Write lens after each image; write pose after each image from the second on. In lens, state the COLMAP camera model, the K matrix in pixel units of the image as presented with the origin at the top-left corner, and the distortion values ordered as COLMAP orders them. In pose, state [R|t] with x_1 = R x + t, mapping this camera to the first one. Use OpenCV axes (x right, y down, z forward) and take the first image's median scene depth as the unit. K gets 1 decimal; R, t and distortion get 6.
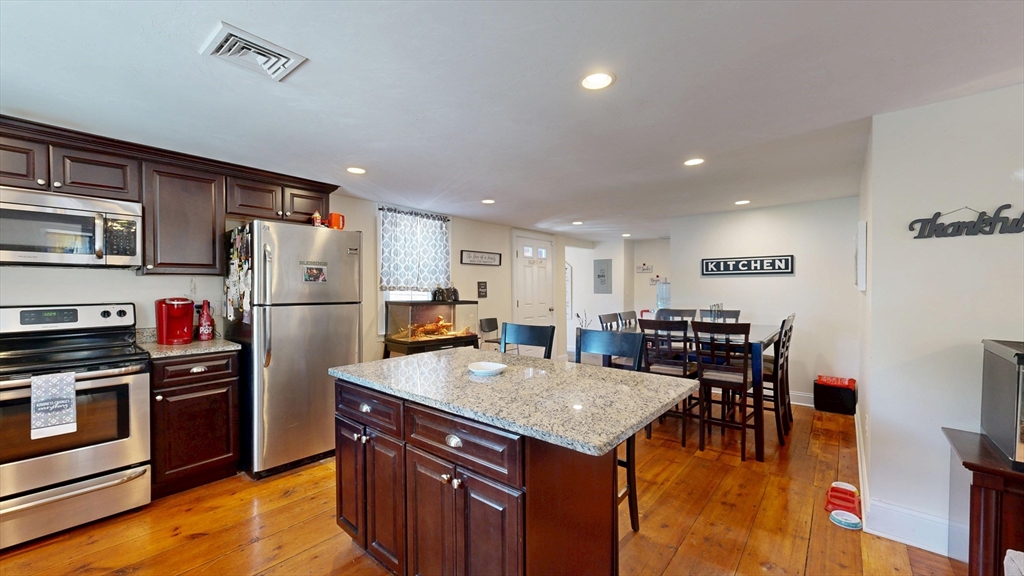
lens RADIAL K [[397.0, 0, 512.0], [0, 397.0, 288.0], [0, 0, 1]] dist [-0.002545, -0.000263]
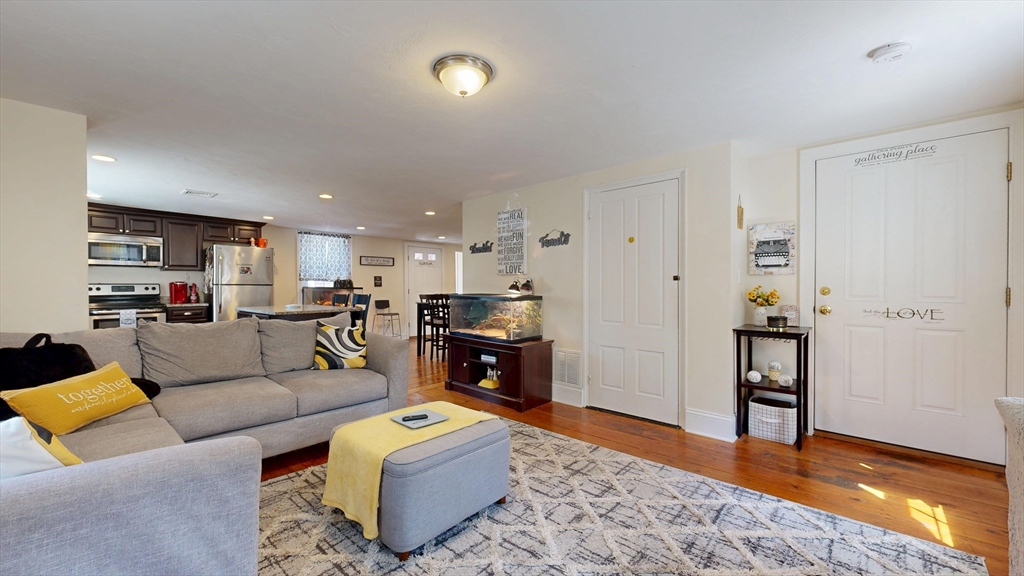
lens RADIAL K [[397.0, 0, 512.0], [0, 397.0, 288.0], [0, 0, 1]] dist [-0.002545, -0.000263]
pose [[0.999363, -0.001610, -0.035649, 1.015935], [0.001551, 0.999997, -0.001683, 0.067225], [0.035651, 0.001627, 0.999363, -1.060557]]
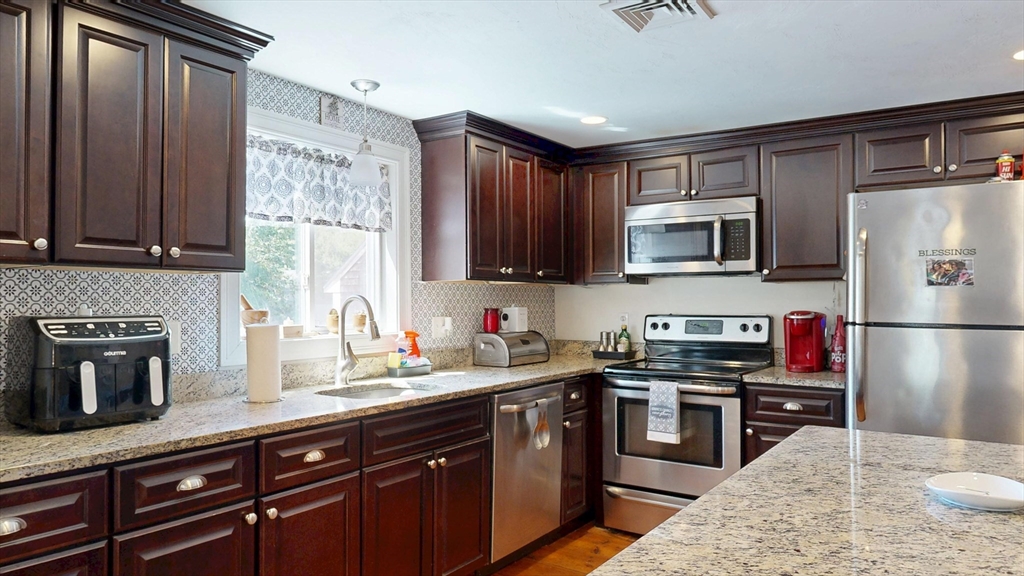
lens RADIAL K [[683.5, 0, 512.0], [0, 683.5, 288.0], [0, 0, 1]] dist [-0.000101, 0.000251]
pose [[0.090899, -0.018532, -0.995688, 0.423847], [-0.006684, 0.999793, -0.019218, 0.010175], [0.995838, 0.008402, 0.090757, 0.339252]]
